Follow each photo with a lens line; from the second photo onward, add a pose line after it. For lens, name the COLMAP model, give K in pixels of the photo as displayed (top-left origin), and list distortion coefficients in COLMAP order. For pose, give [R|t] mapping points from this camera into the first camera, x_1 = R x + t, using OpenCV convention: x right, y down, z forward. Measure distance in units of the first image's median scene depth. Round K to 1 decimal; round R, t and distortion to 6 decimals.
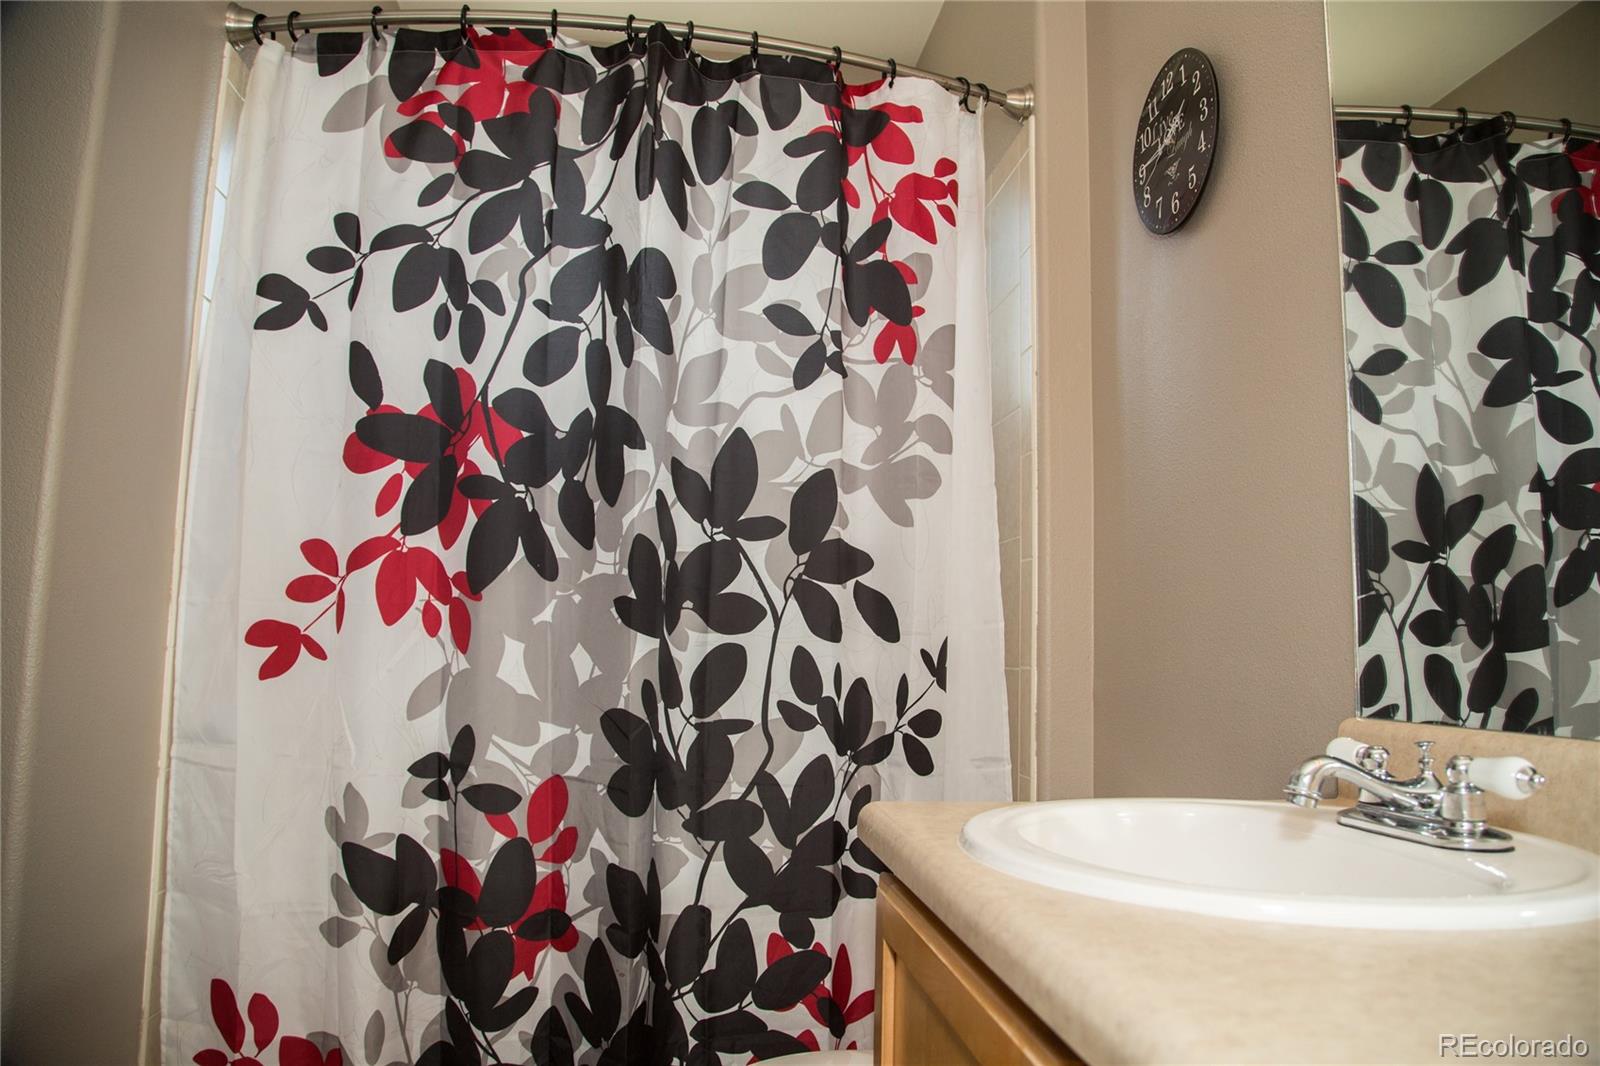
lens RADIAL K [[1085.8, 0, 800.0], [0, 1085.8, 533.0], [0, 0, 1]] dist [-0.124042, 0.073023]
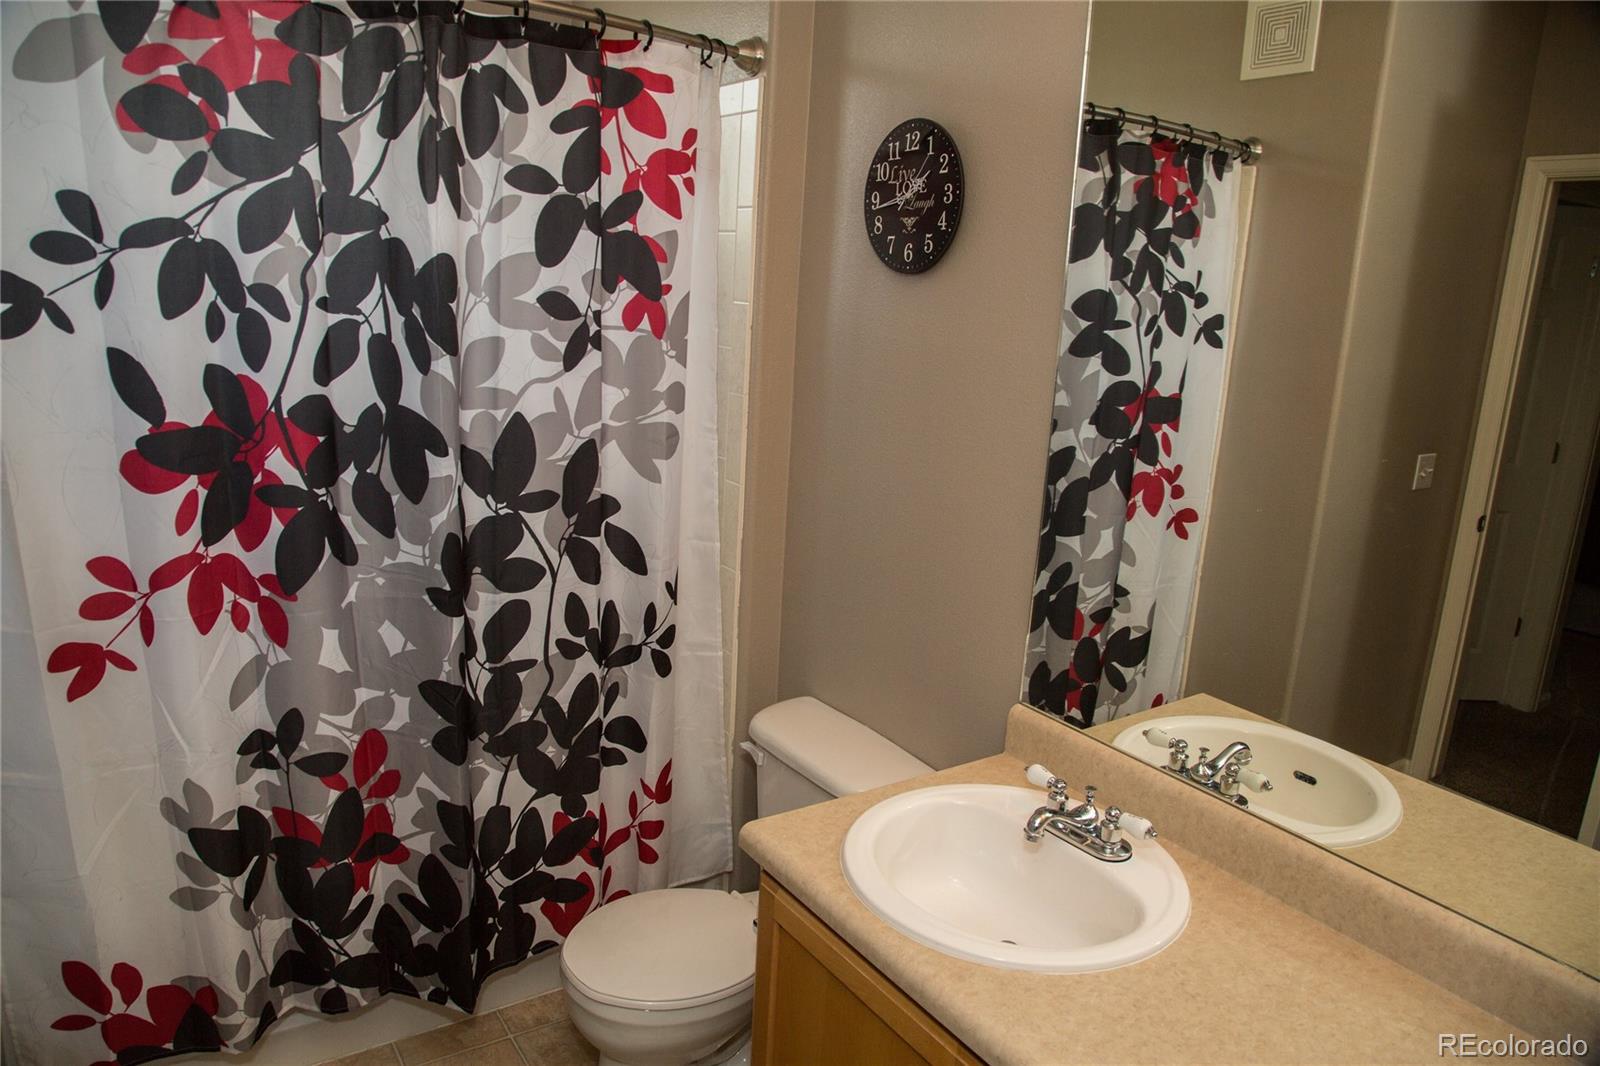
lens RADIAL K [[1085.8, 0, 800.0], [0, 1085.8, 533.0], [0, 0, 1]] dist [-0.124042, 0.073023]
pose [[0.896397, -0.078798, 0.436193, -0.285427], [-0.079304, 0.939683, 0.332726, -0.368451], [-0.436101, -0.332847, 0.836080, -0.070441]]
